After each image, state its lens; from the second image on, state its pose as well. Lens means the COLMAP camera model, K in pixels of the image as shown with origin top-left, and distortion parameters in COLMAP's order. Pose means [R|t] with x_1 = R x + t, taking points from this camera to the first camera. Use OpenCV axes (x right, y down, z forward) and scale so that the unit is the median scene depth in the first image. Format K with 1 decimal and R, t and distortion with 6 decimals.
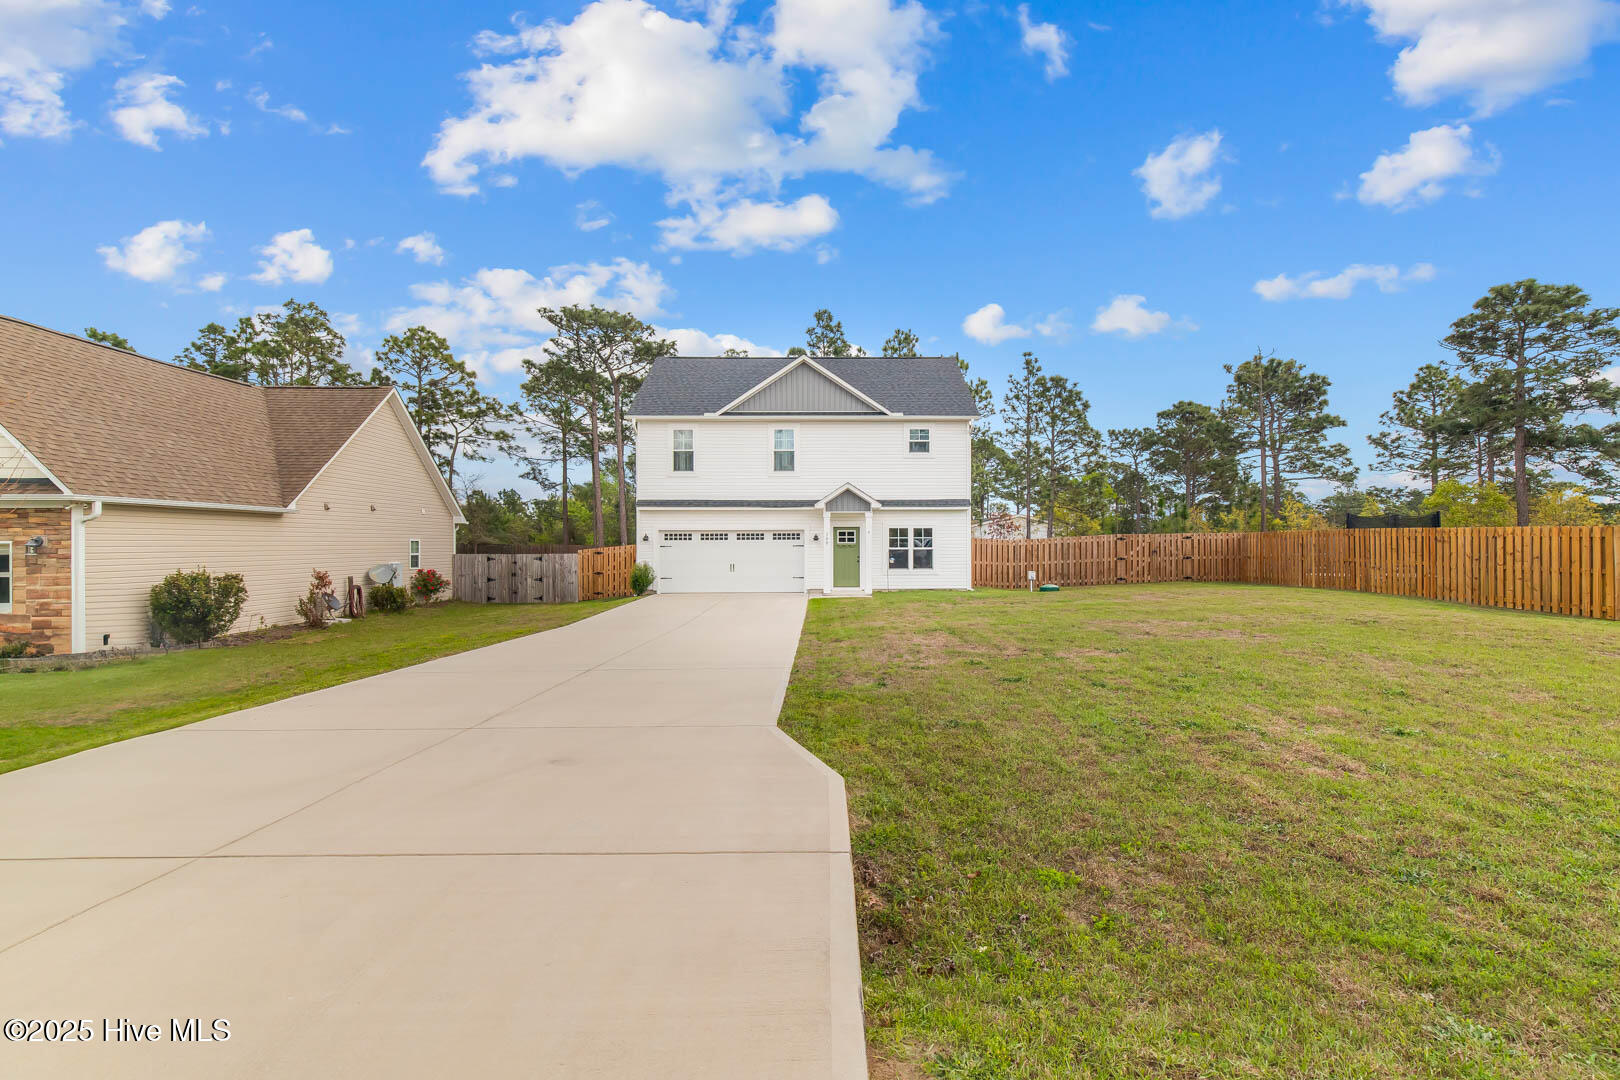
lens RADIAL K [[743.1, 0, 819.5], [0, 743.1, 541.7], [0, 0, 1]] dist [0.006935, -0.000765]
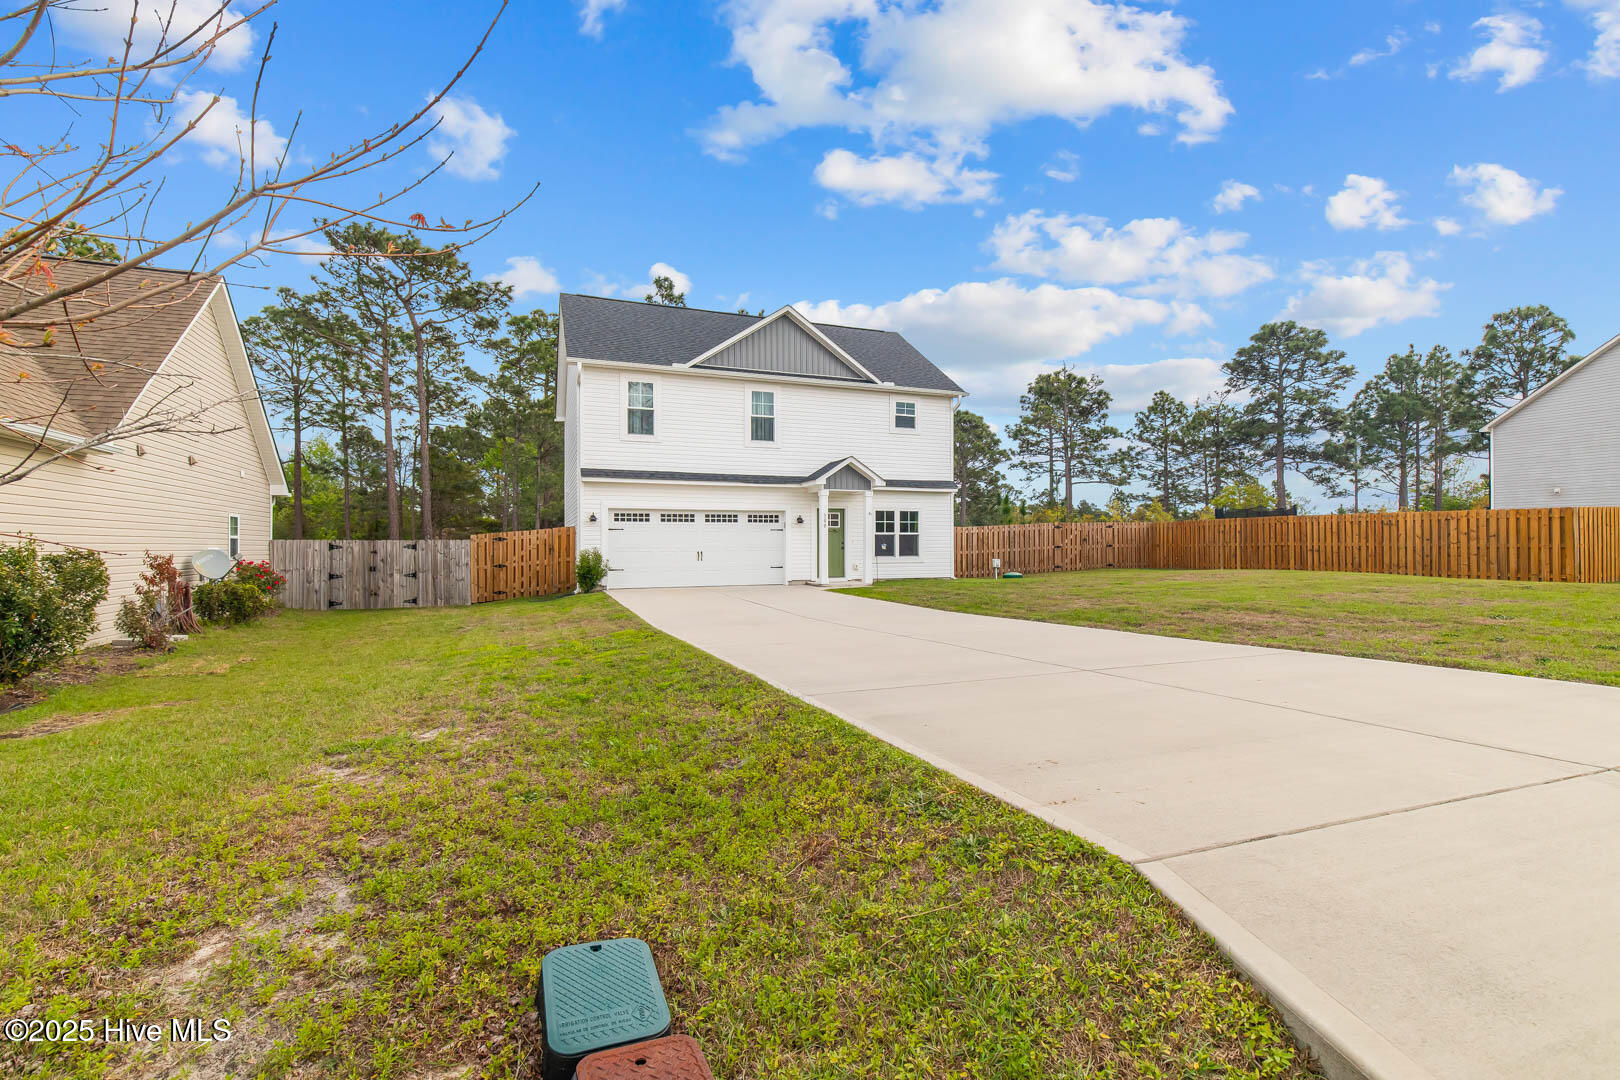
lens RADIAL K [[743.1, 0, 804.1], [0, 743.1, 549.0], [0, 0, 1]] dist [0.006935, -0.000765]
pose [[0.930675, -0.001106, 0.365844, -0.312264], [0.000091, 0.999996, 0.002790, 0.025221], [-0.365846, -0.002563, 0.930672, 0.198469]]
